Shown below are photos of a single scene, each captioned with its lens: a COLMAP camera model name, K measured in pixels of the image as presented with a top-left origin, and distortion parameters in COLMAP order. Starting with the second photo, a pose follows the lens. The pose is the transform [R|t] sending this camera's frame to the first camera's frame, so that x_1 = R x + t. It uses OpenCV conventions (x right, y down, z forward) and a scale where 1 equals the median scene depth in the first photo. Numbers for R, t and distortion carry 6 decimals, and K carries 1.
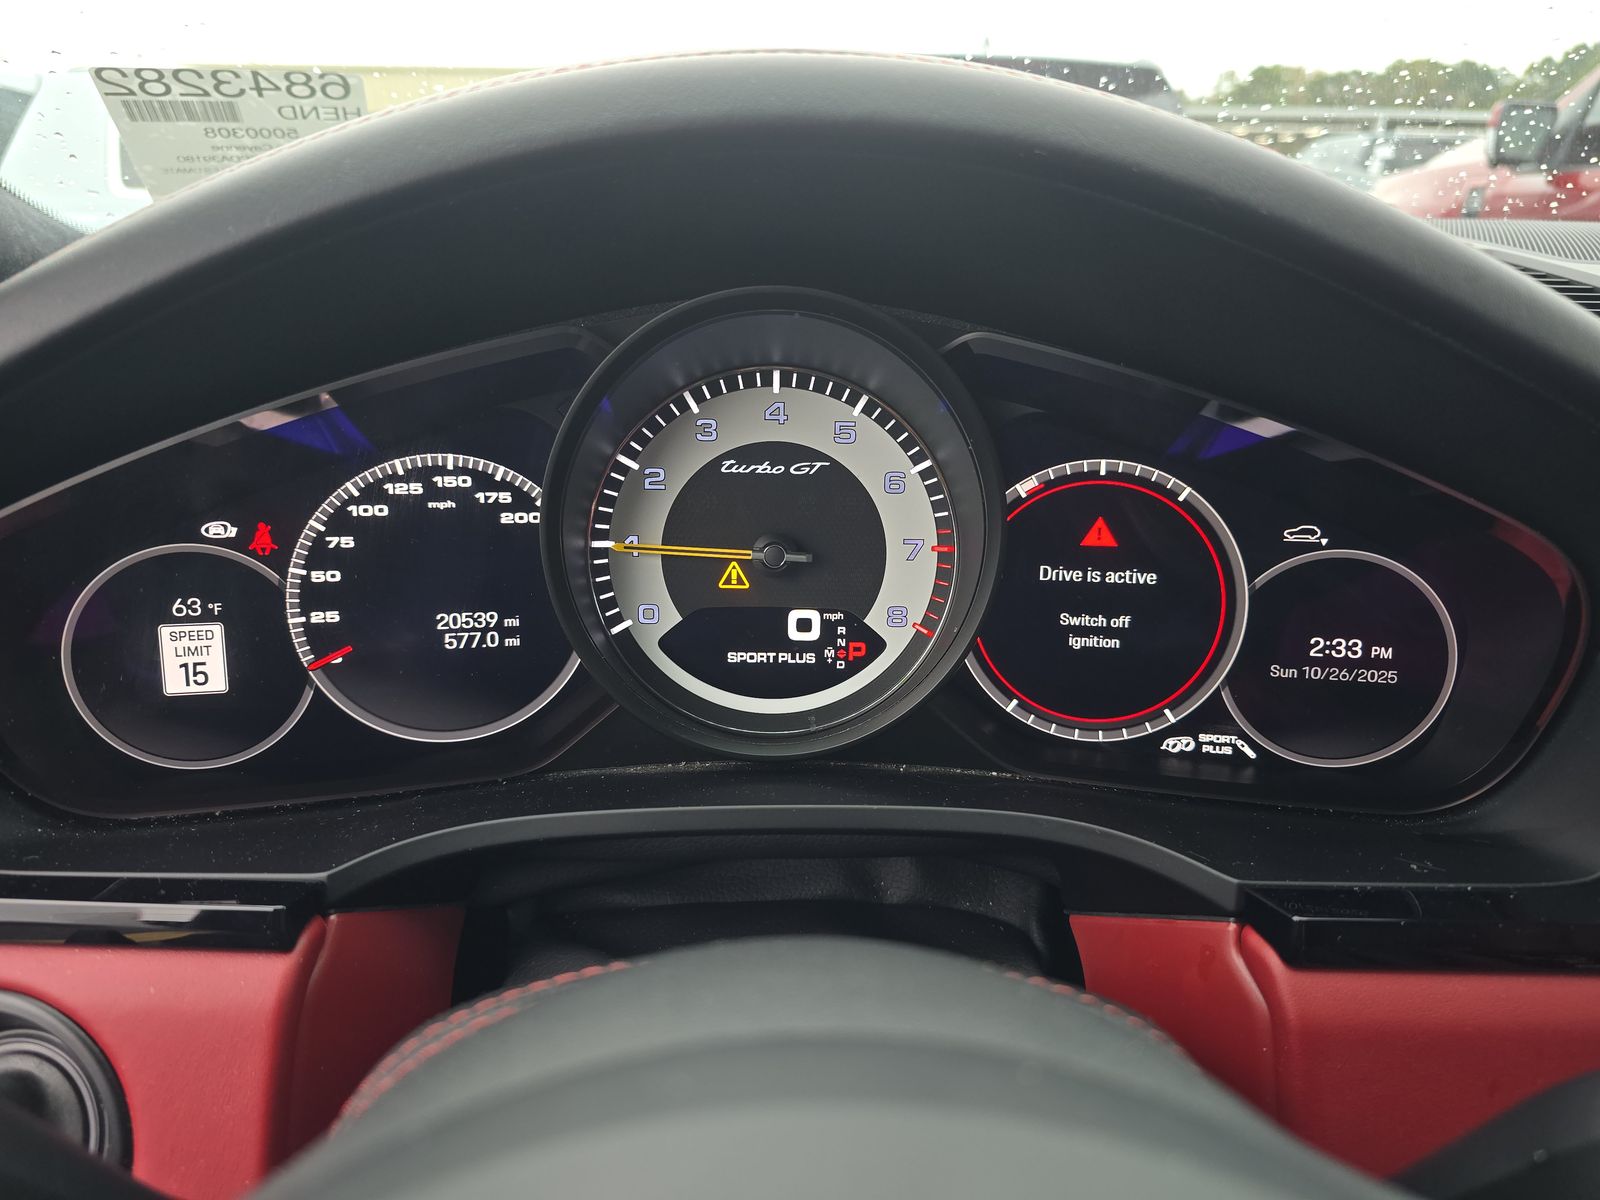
lens RADIAL K [[1109.9, 0, 846.5], [0, 1109.9, 602.6], [0, 0, 1]] dist [0.028212, -0.016391]
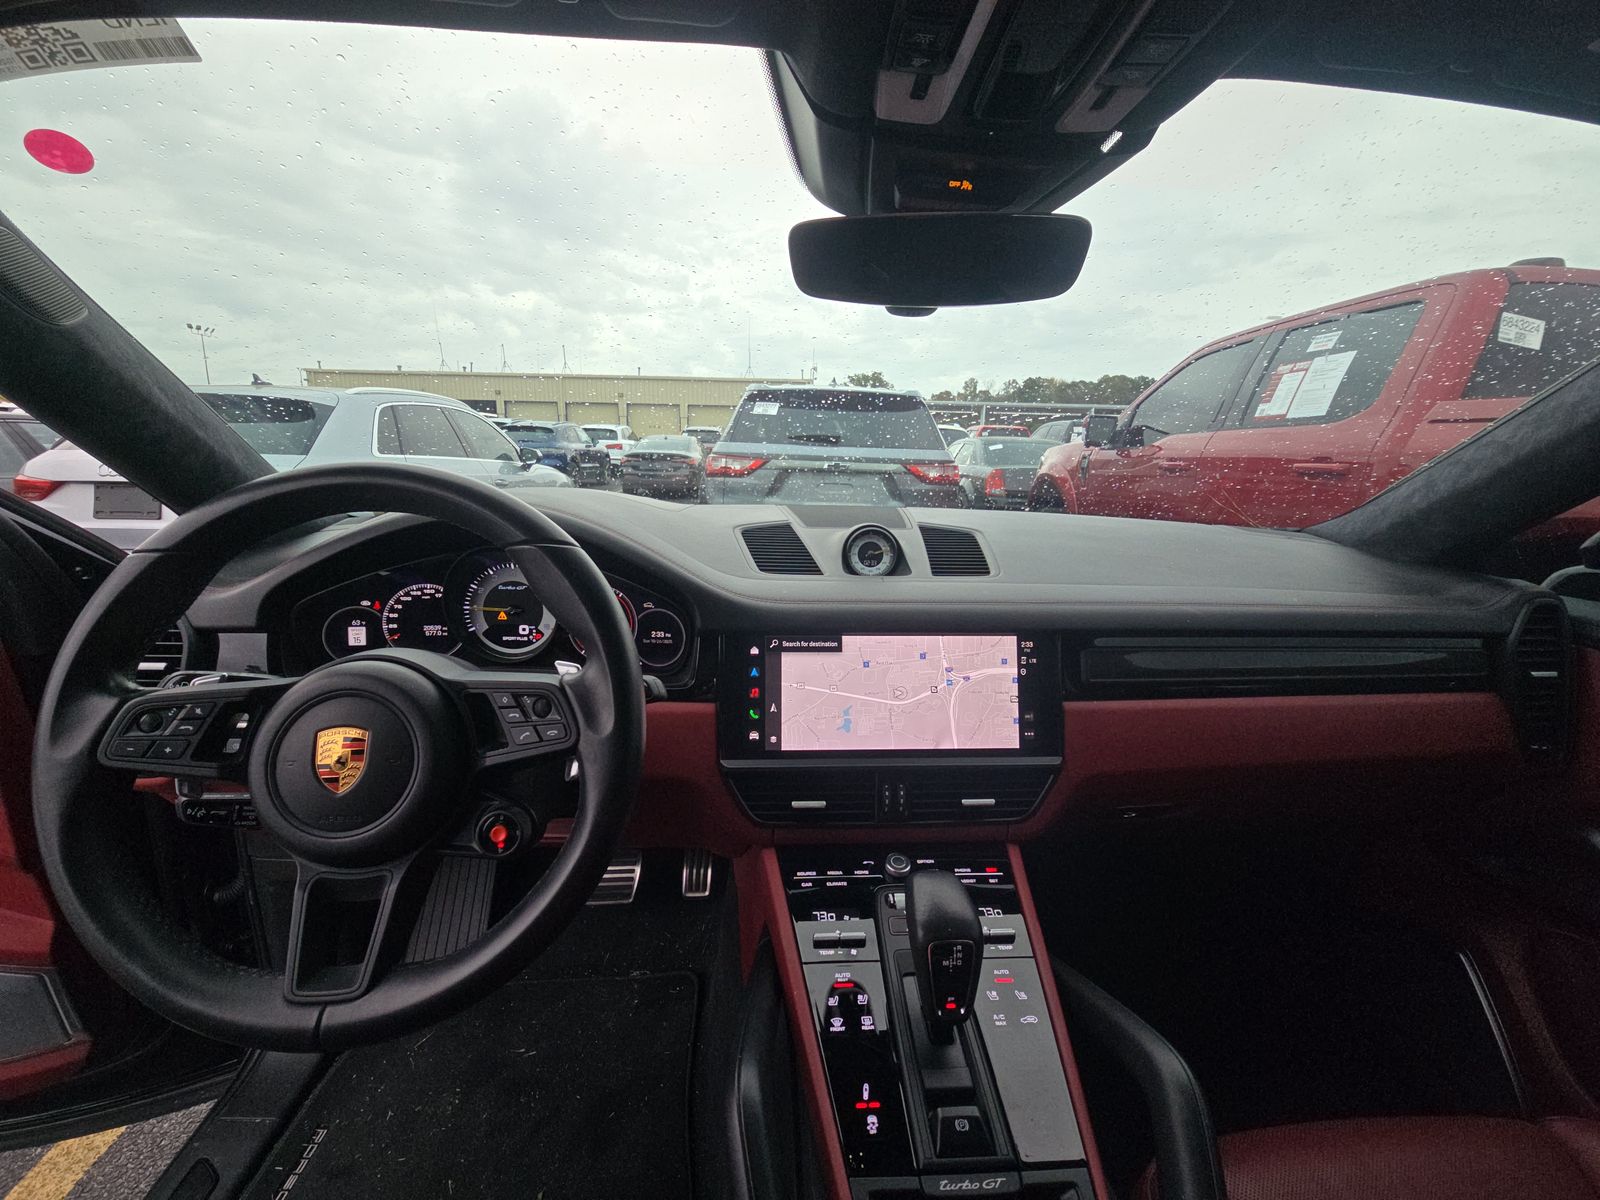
lens RADIAL K [[647.9, 0, 811.7], [0, 647.9, 615.4], [0, 0, 1]] dist [0.004740, 0.000186]
pose [[0.999846, 0.000993, 0.017516, 0.919271], [0.000658, 0.995574, -0.093979, 0.183783], [-0.017532, 0.093976, 0.995420, -1.233262]]
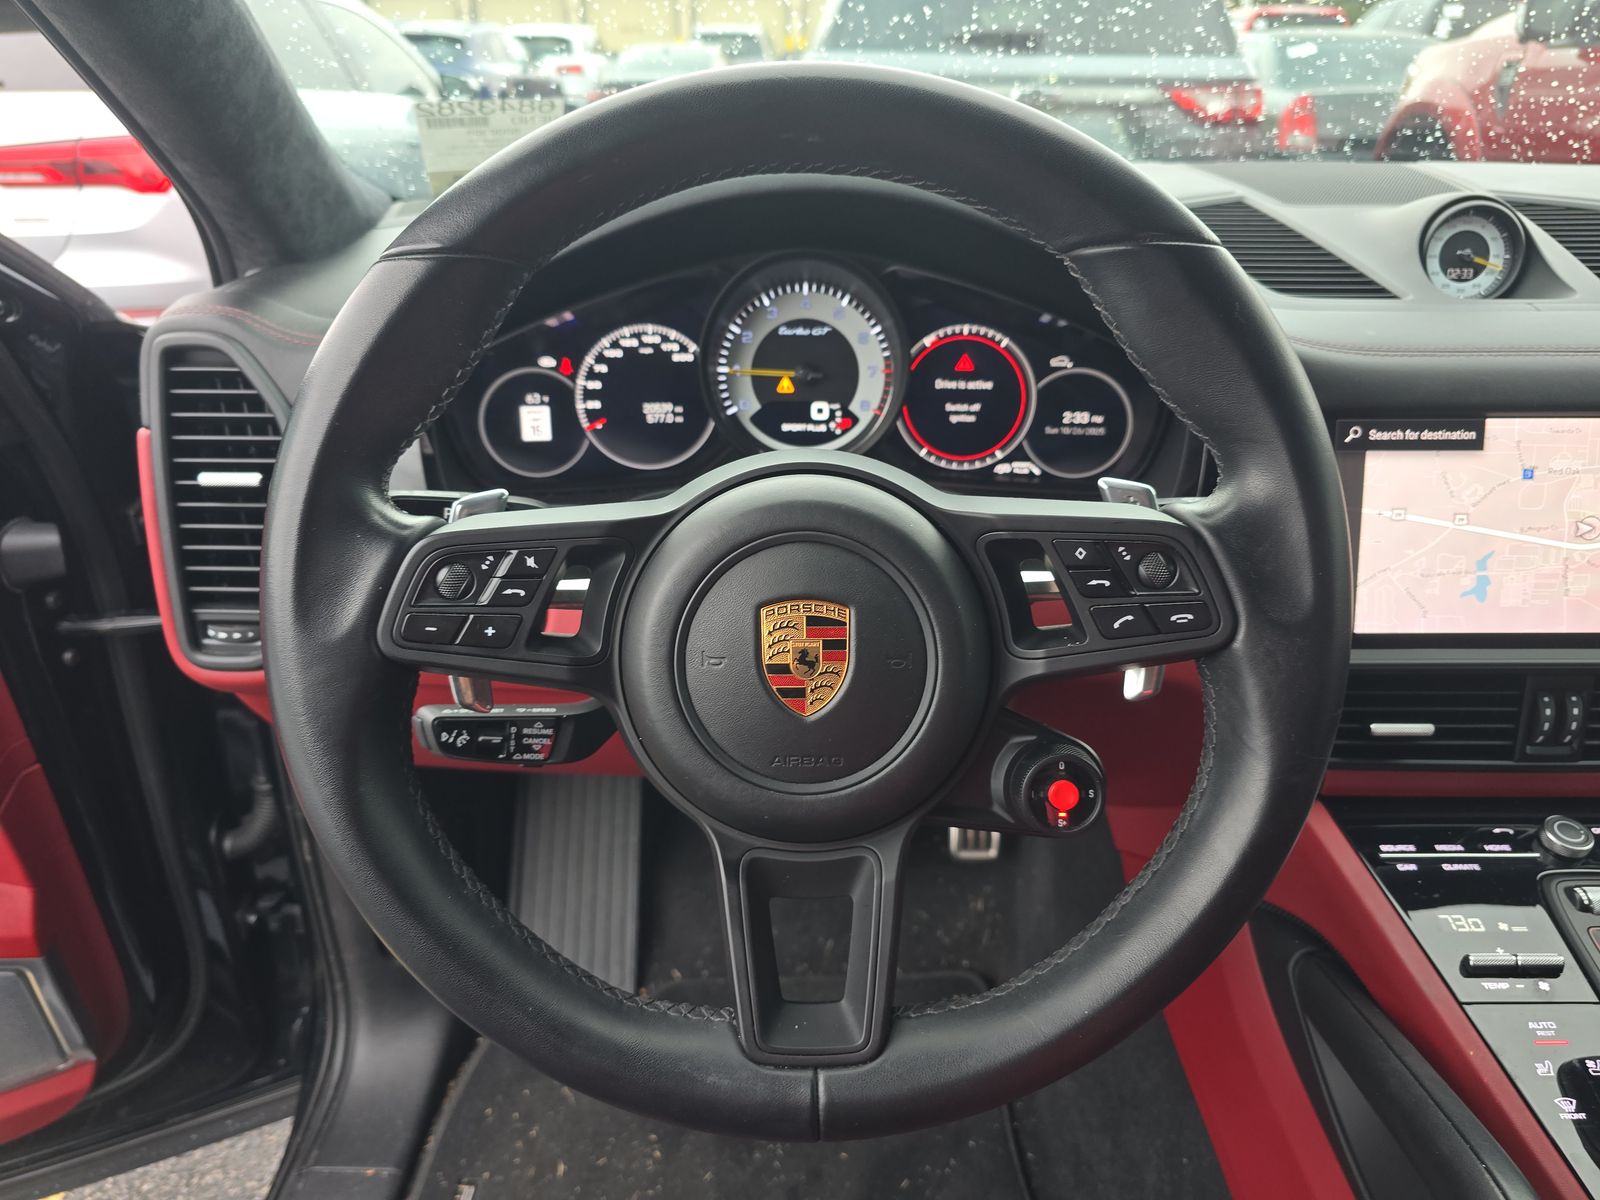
lens RADIAL K [[1109.9, 0, 833.9], [0, 1109.9, 616.5], [0, 0, 1]] dist [0.028212, -0.016391]
pose [[0.998870, 0.004700, -0.047291, 0.087866], [0.000573, 0.993836, 0.110862, 0.174697], [0.047521, -0.110764, 0.992710, -1.096088]]
